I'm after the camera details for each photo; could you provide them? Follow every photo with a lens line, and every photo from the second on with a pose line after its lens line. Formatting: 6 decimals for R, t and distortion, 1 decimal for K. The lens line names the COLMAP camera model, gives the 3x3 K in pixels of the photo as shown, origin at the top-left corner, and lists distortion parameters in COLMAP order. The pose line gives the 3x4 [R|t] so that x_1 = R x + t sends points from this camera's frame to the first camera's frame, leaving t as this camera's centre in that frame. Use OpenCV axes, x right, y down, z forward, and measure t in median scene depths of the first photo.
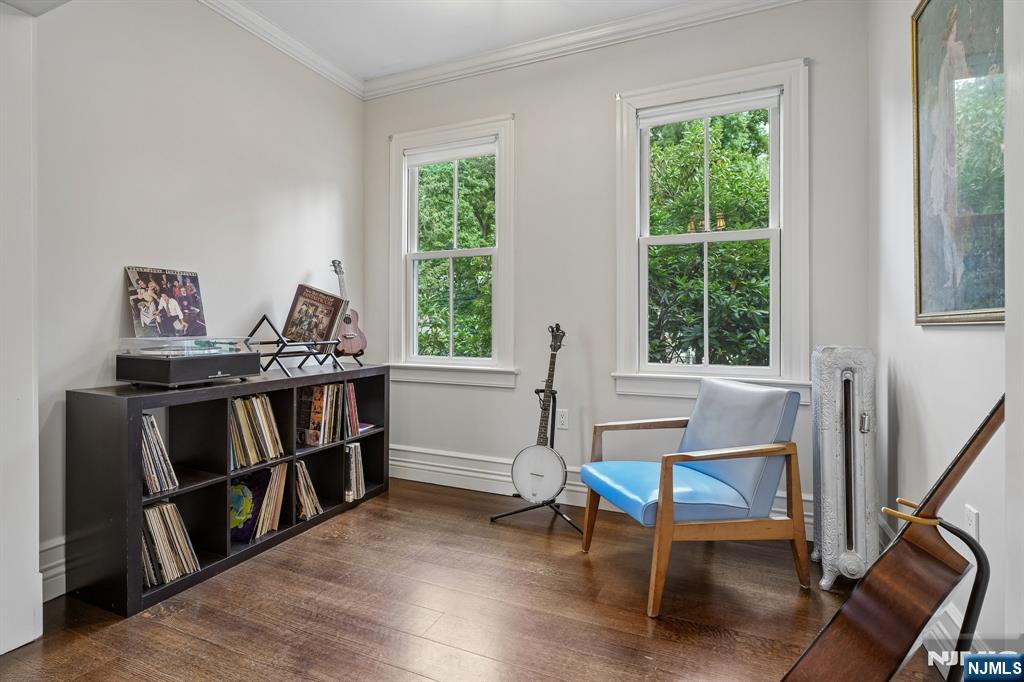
lens RADIAL K [[497.6, 0, 506.4], [0, 497.6, 332.4], [0, 0, 1]] dist [-0.011539, 0.000251]
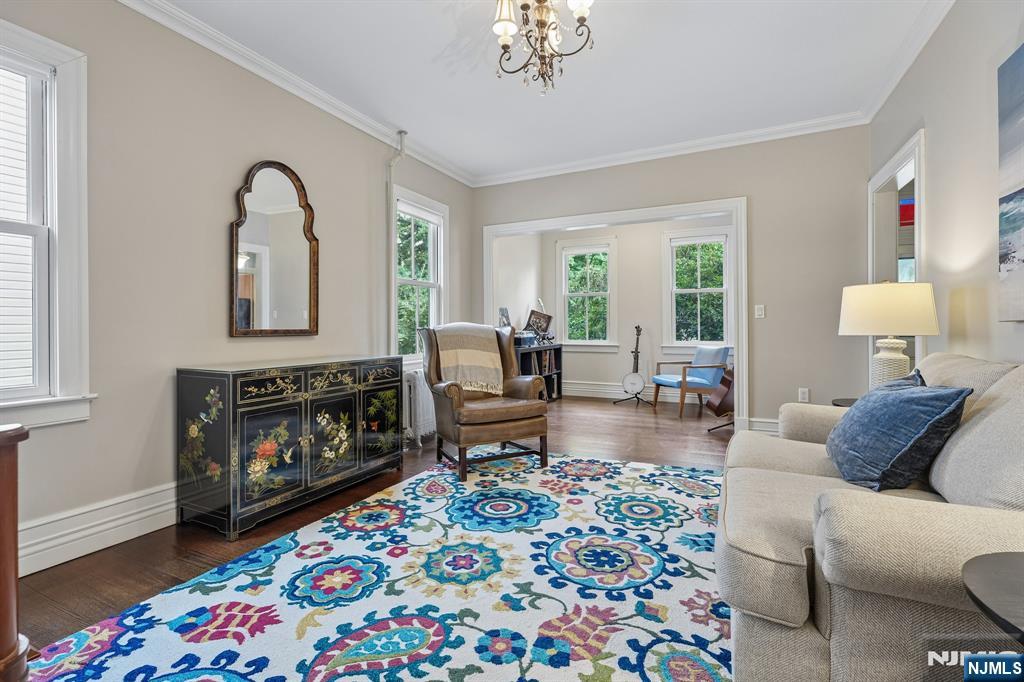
lens RADIAL K [[462.5, 0, 516.6], [0, 462.5, 336.9], [0, 0, 1]] dist [-0.005879, 0.000238]
pose [[0.999671, -0.005910, -0.024946, -0.446714], [0.006033, 0.999970, 0.004848, 0.025158], [0.024916, -0.004997, 0.999677, -1.314927]]
